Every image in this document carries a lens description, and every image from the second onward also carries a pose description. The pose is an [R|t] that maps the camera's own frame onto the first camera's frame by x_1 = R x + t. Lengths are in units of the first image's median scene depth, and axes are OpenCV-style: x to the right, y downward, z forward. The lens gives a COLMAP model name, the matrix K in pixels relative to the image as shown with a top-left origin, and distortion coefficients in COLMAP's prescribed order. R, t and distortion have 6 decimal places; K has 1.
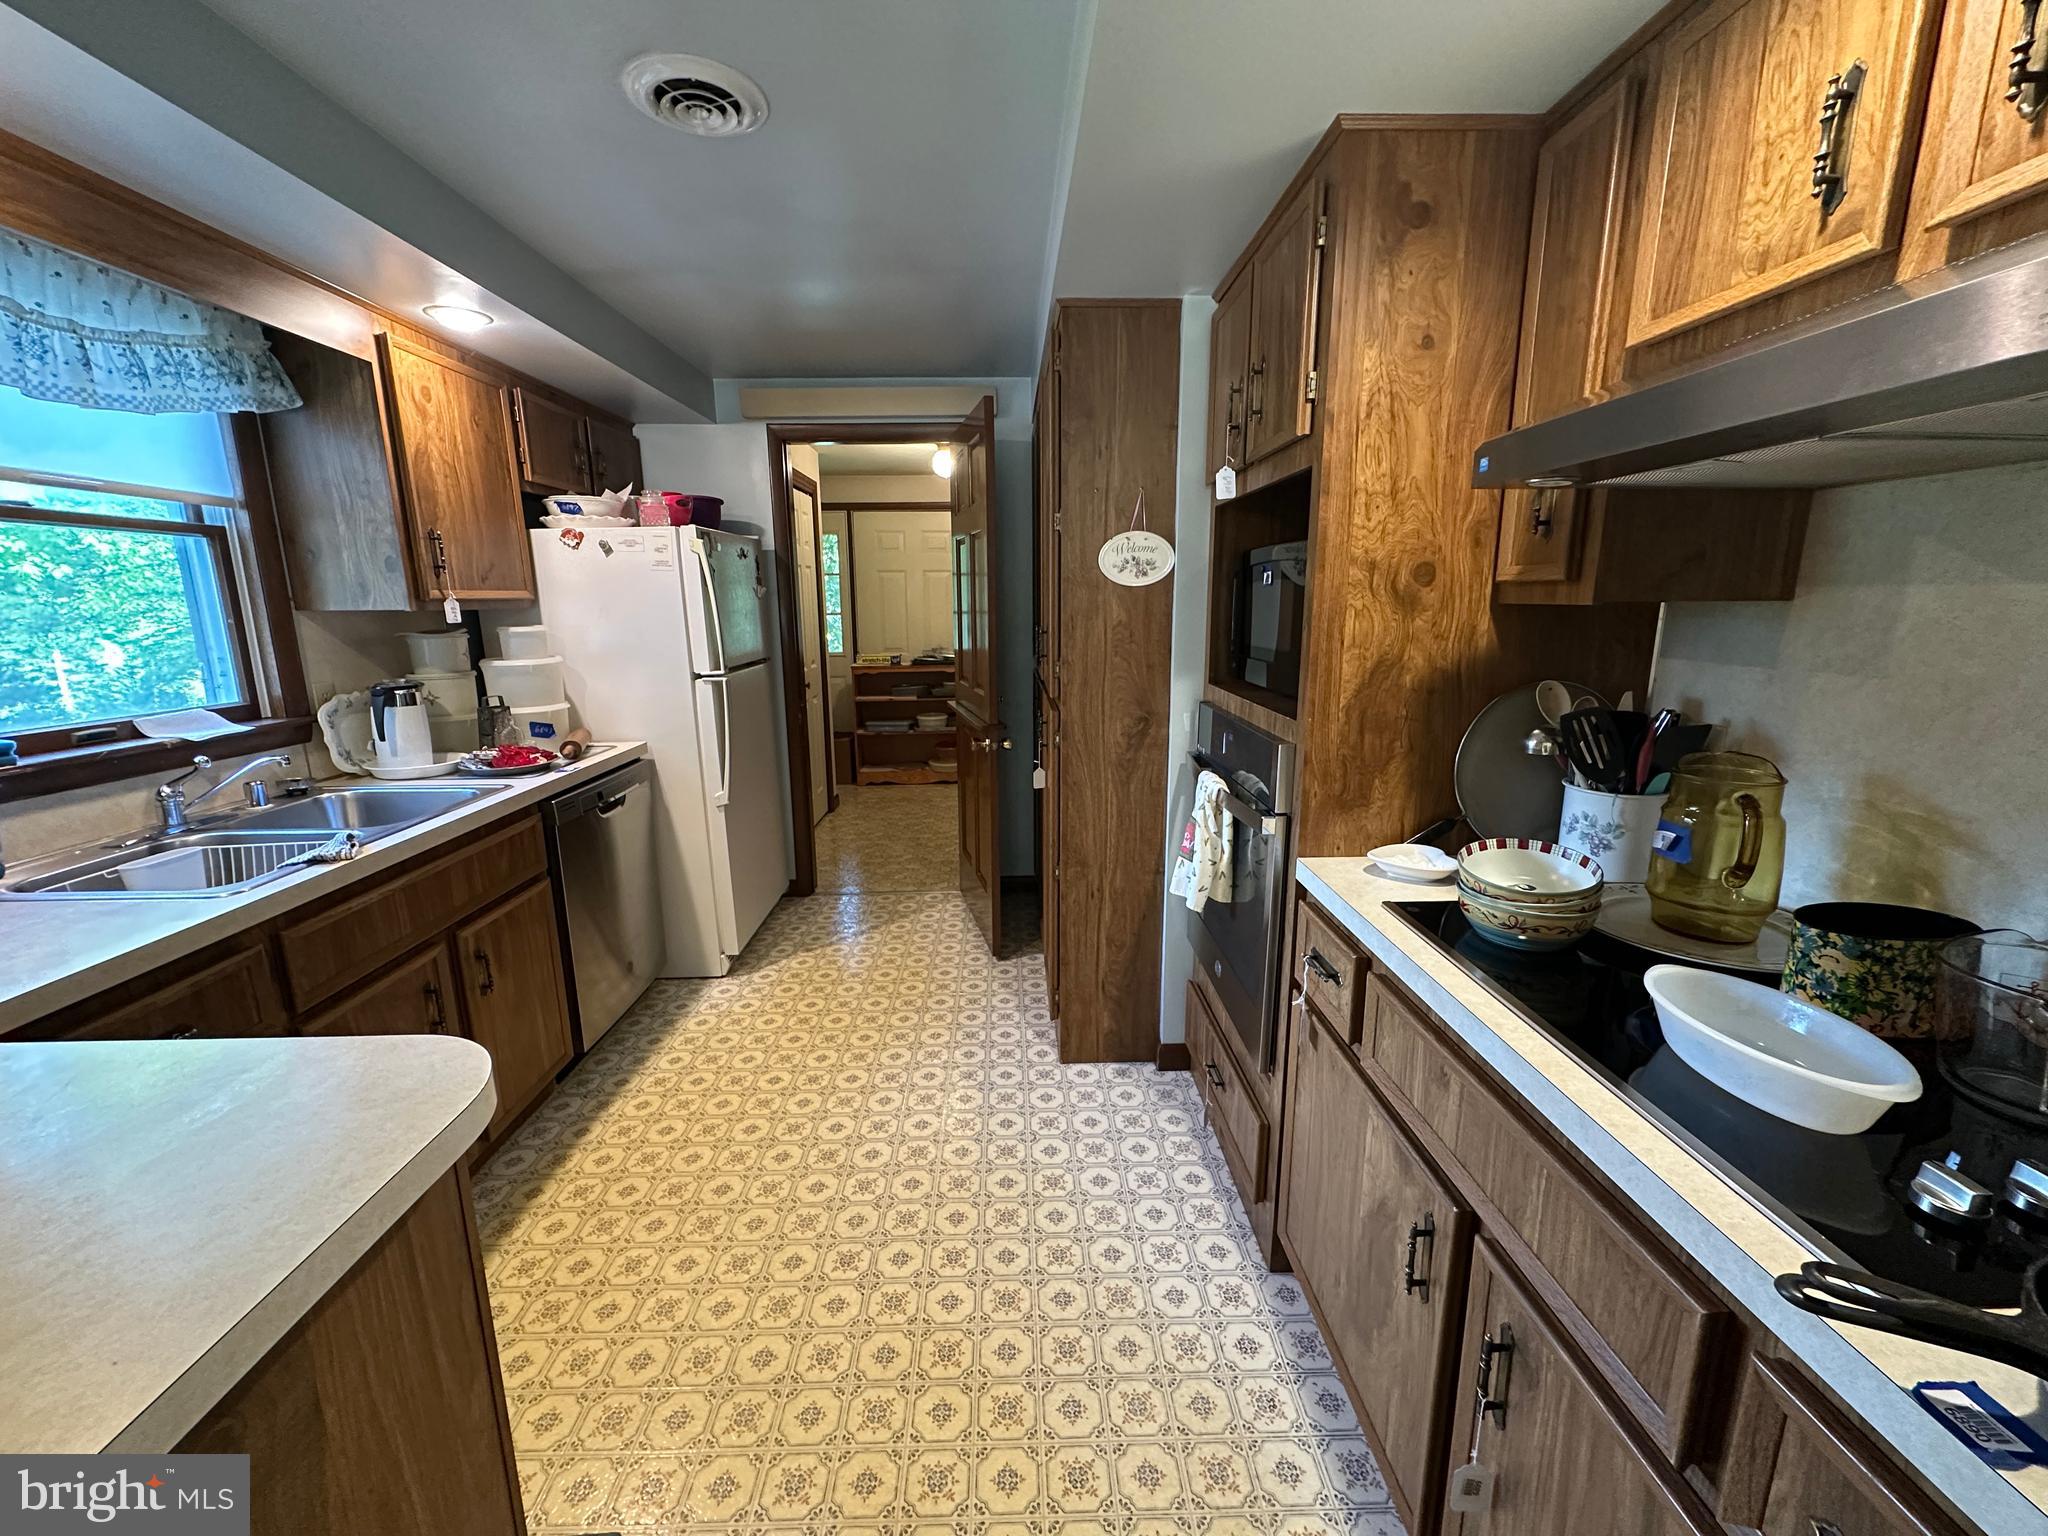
lens RADIAL K [[817.2, 0, 1027.3], [0, 817.2, 767.6], [0, 0, 1]] dist [0.001507, -0.000091]
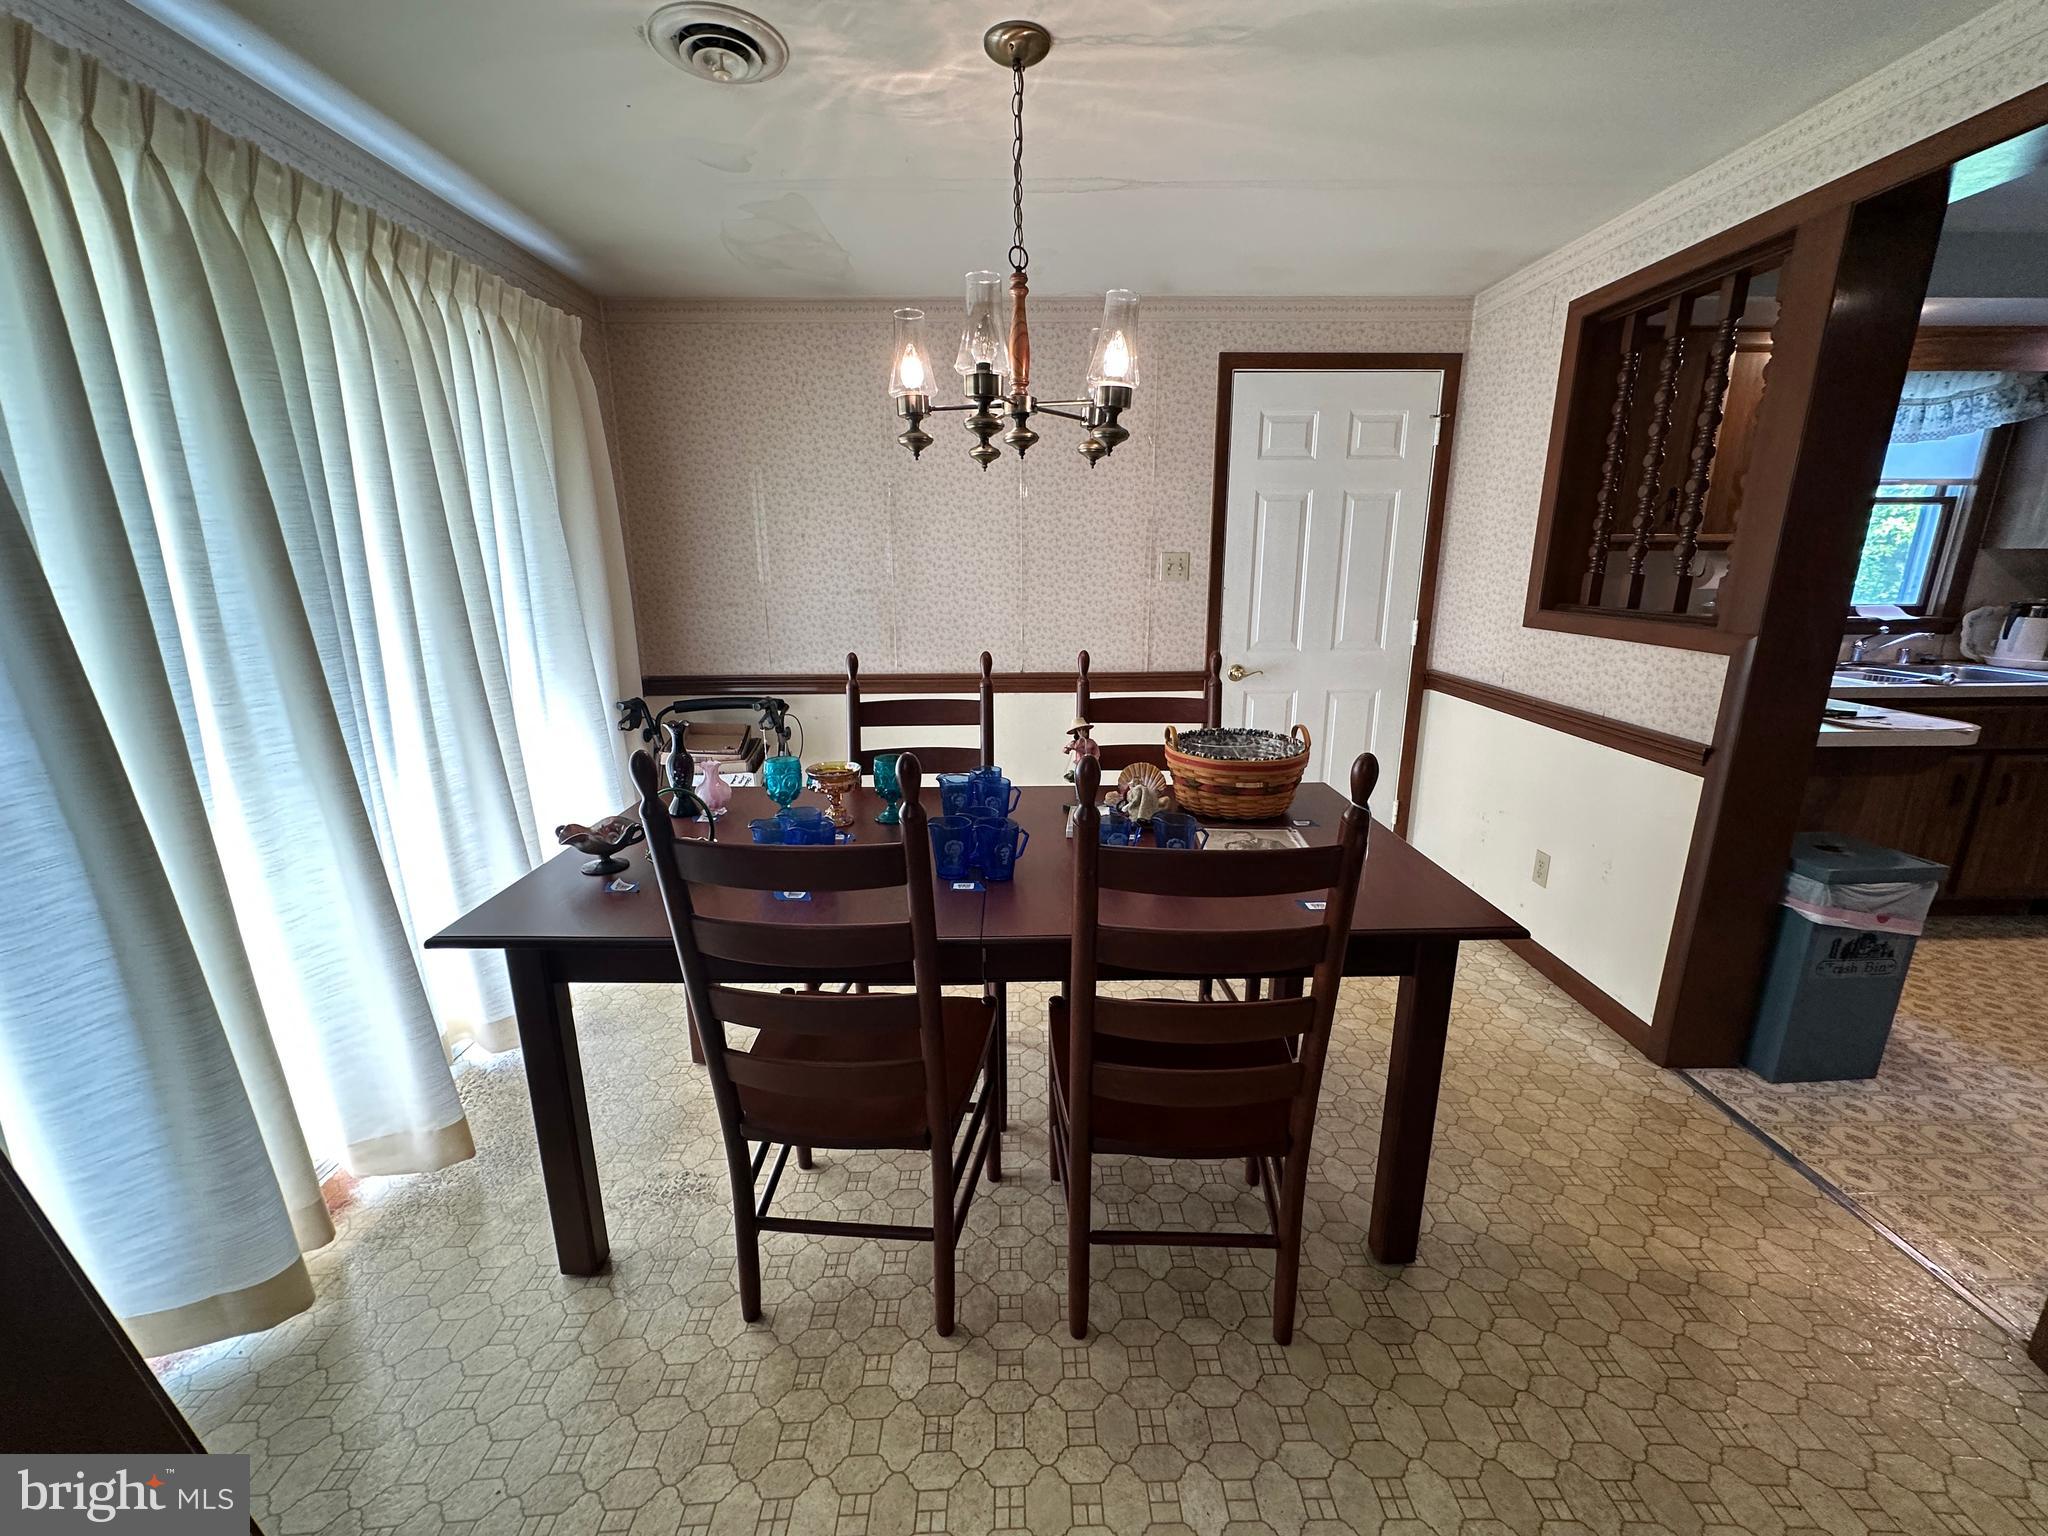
lens RADIAL K [[817.2, 0, 1035.6], [0, 817.2, 755.3], [0, 0, 1]] dist [0.001507, -0.000091]
pose [[0.008199, 0.252370, -0.967596, 0.721134], [-0.199315, 0.948625, 0.245733, 0.161988], [0.979901, 0.190841, 0.058079, -0.804317]]
